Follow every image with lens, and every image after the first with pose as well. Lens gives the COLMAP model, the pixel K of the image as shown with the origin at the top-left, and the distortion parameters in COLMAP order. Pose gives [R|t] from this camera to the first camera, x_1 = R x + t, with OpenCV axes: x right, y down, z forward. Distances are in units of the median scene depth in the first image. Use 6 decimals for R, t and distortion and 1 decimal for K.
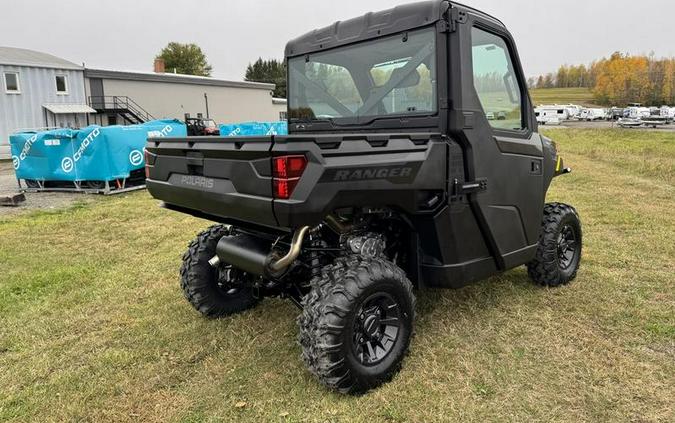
lens RADIAL K [[478.3, 0, 340.5], [0, 478.3, 184.8], [0, 0, 1]] dist [0.056239, -0.058121]
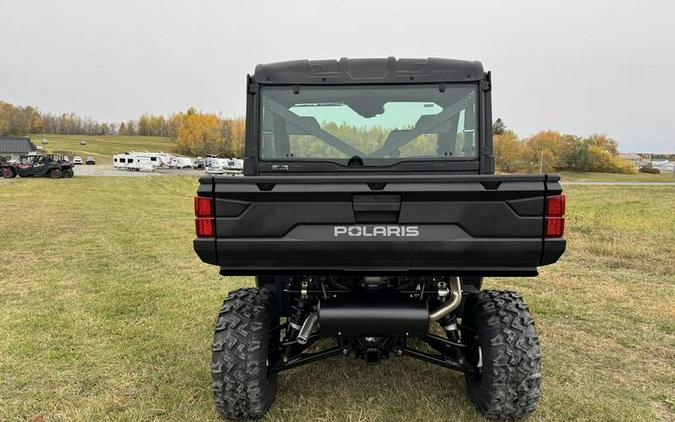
lens RADIAL K [[486.6, 0, 323.6], [0, 486.6, 211.5], [0, 0, 1]] dist [0.012406, 0.000607]
pose [[0.685184, -0.036878, 0.727436, -0.870400], [0.067404, 0.997642, -0.012912, -0.032108], [-0.725245, 0.057879, 0.686054, 0.457489]]
